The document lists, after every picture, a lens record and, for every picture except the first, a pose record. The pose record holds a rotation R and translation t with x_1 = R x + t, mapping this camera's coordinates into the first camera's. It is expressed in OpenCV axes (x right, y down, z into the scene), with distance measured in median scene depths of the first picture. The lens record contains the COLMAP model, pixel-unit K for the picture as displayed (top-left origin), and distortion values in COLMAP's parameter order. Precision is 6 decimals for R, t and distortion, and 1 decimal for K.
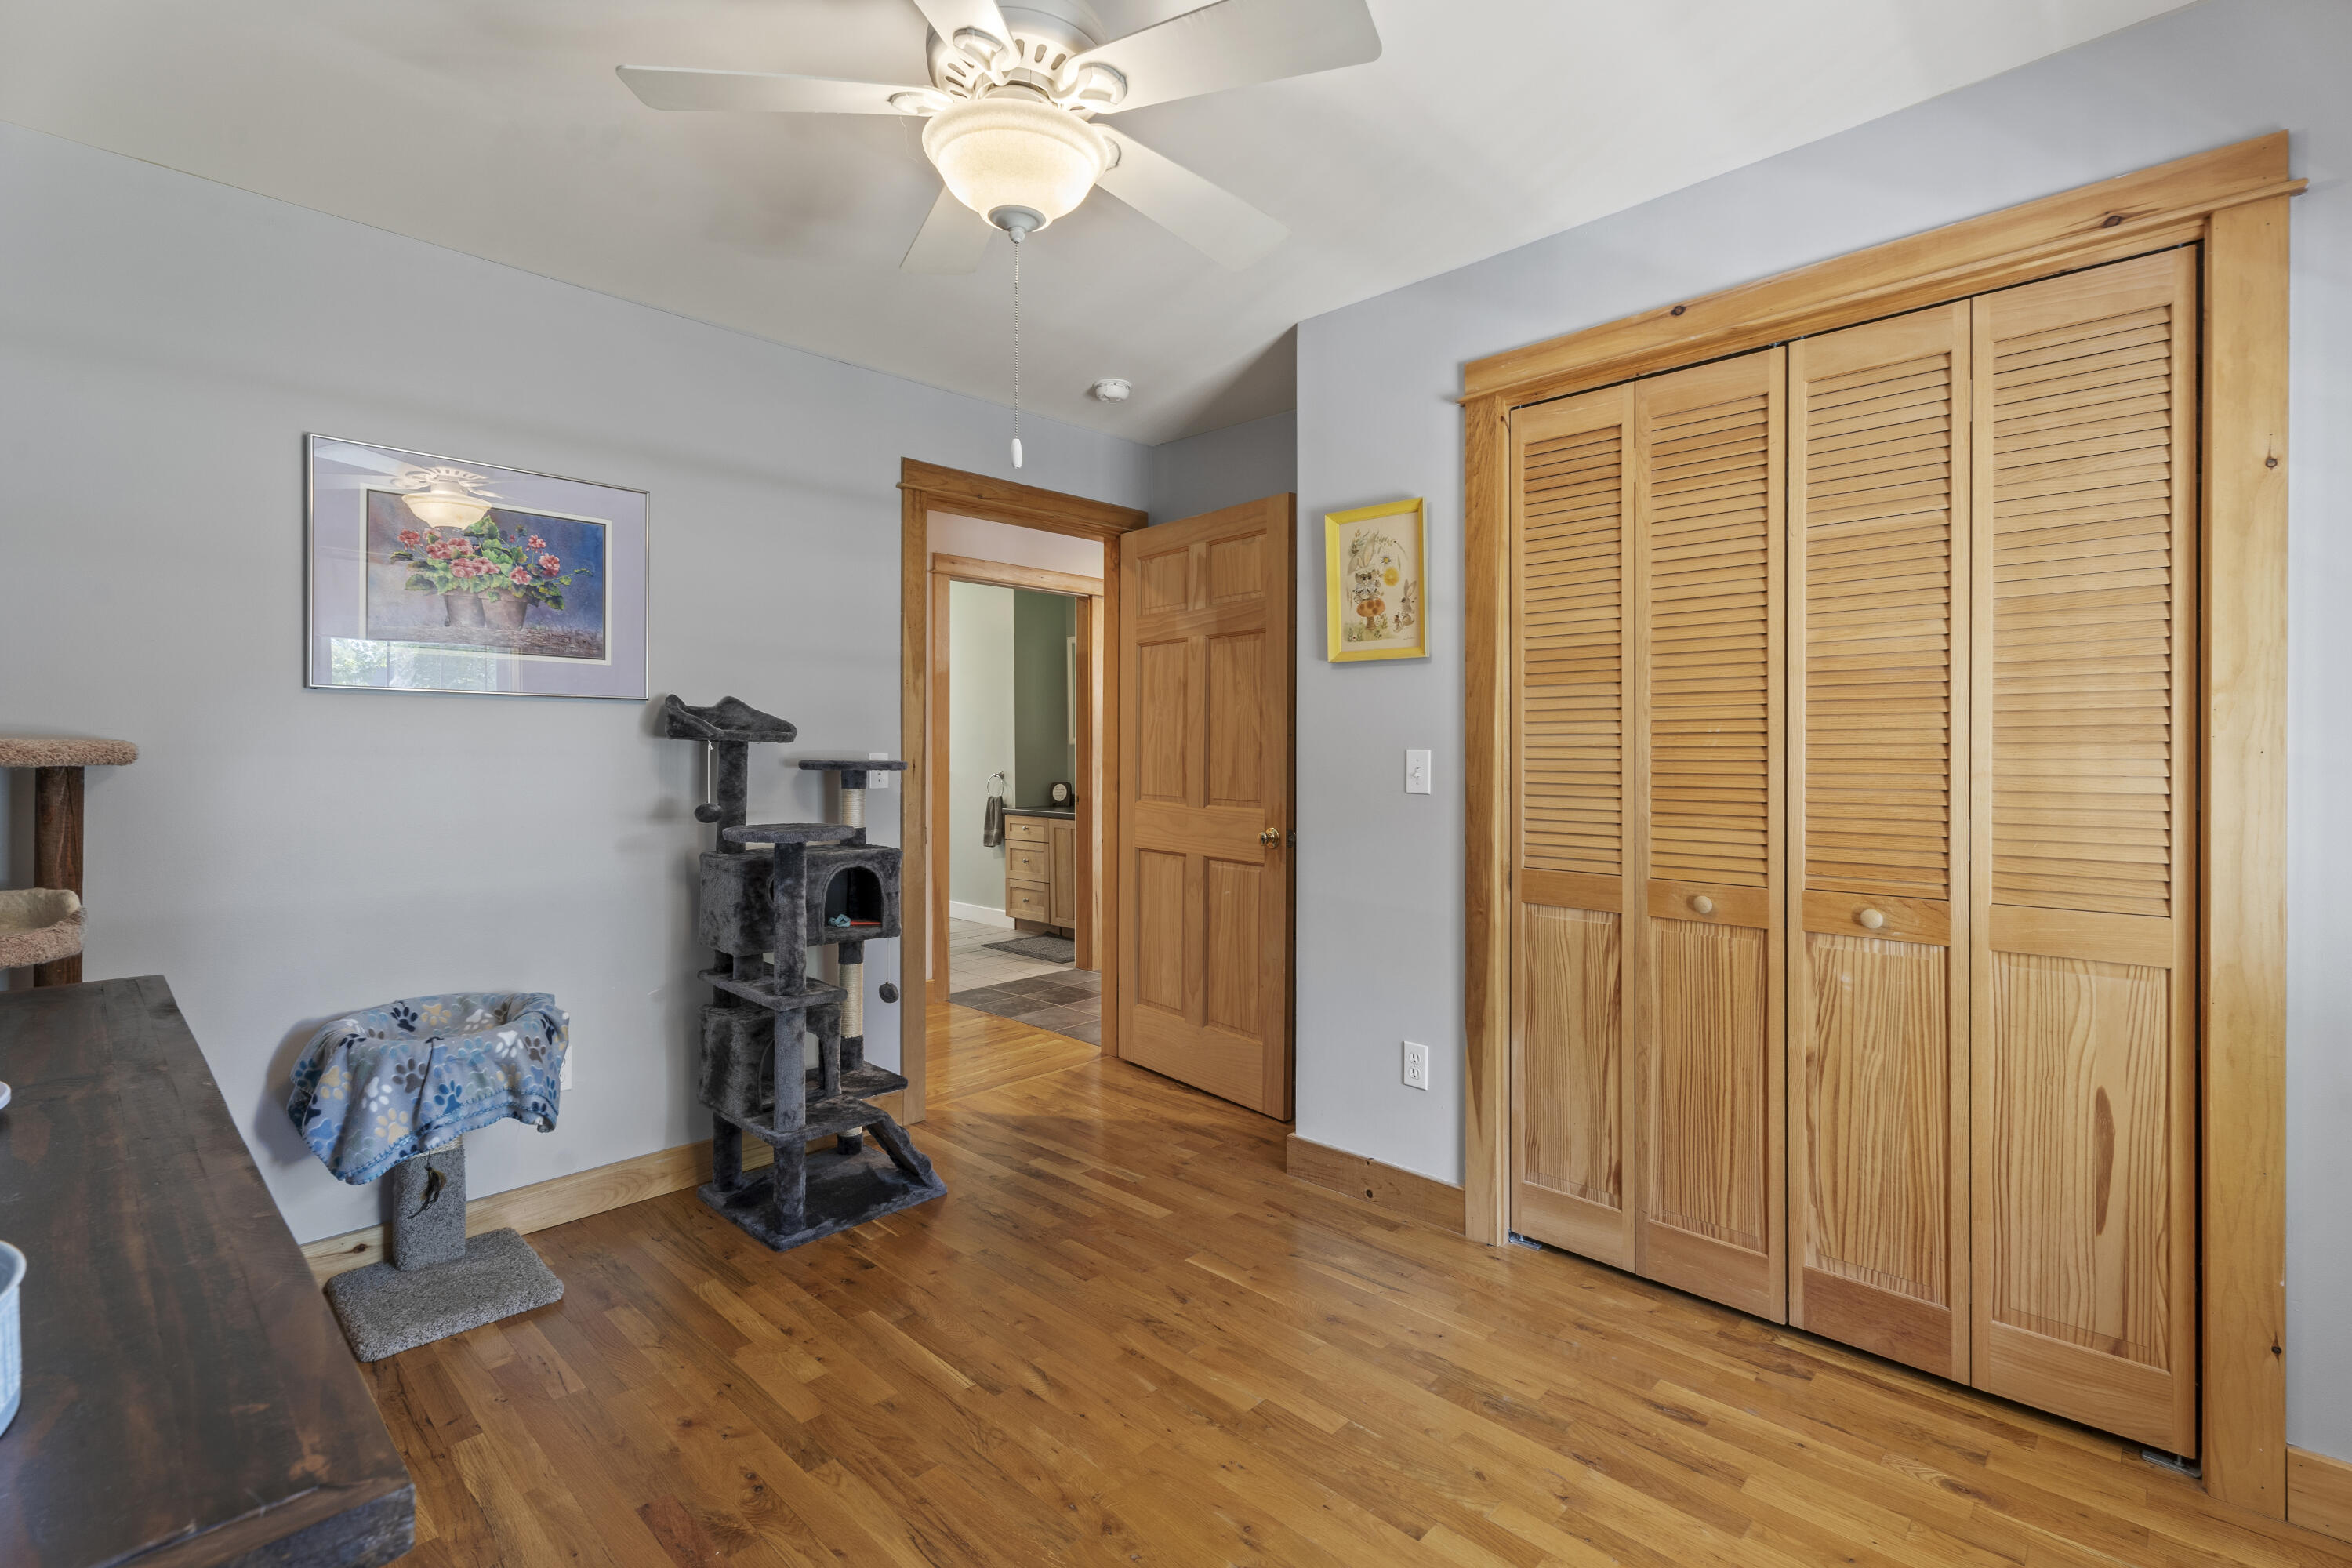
lens RADIAL K [[1071.3, 0, 1167.8], [0, 1071.3, 756.5], [0, 0, 1]] dist [0.001375, 0.000907]
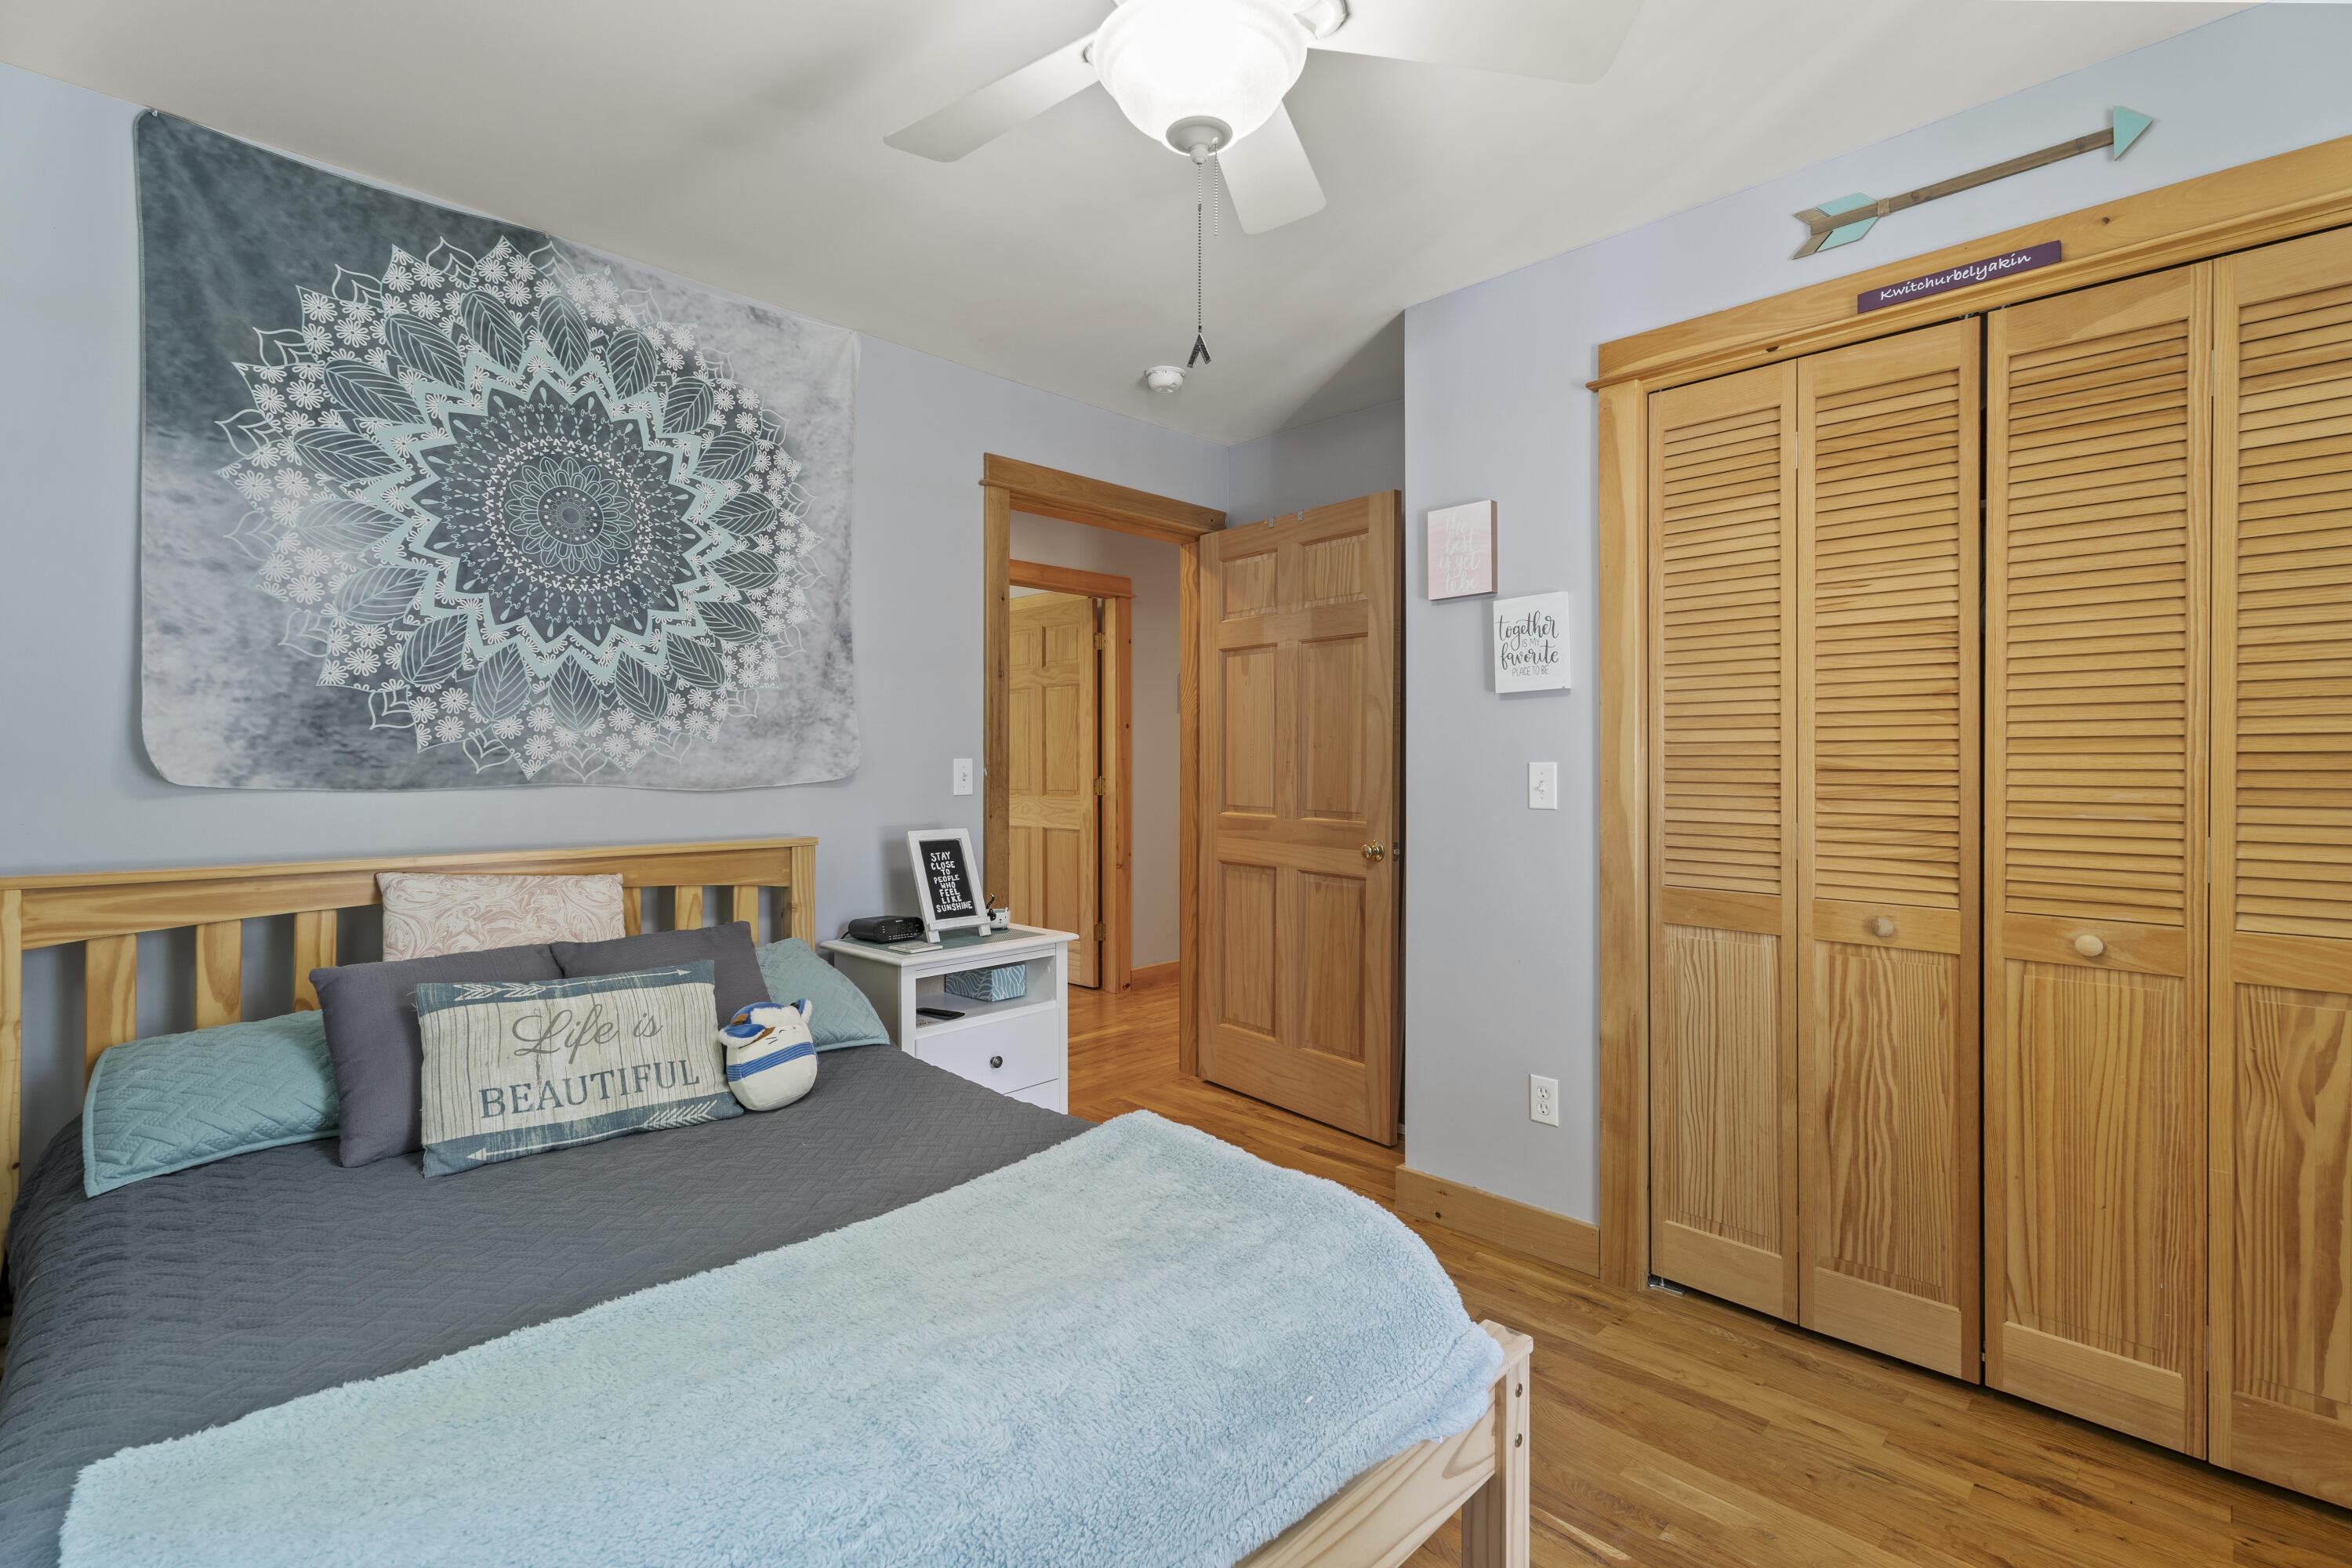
lens RADIAL K [[1037.1, 0, 1184.9], [0, 1037.1, 773.9], [0, 0, 1]] dist [0.000019, -0.000013]
pose [[0.999998, -0.001292, -0.001623, -0.073814], [0.001300, 0.999985, 0.005229, 0.001083], [0.001616, -0.005232, 0.999985, 0.083257]]
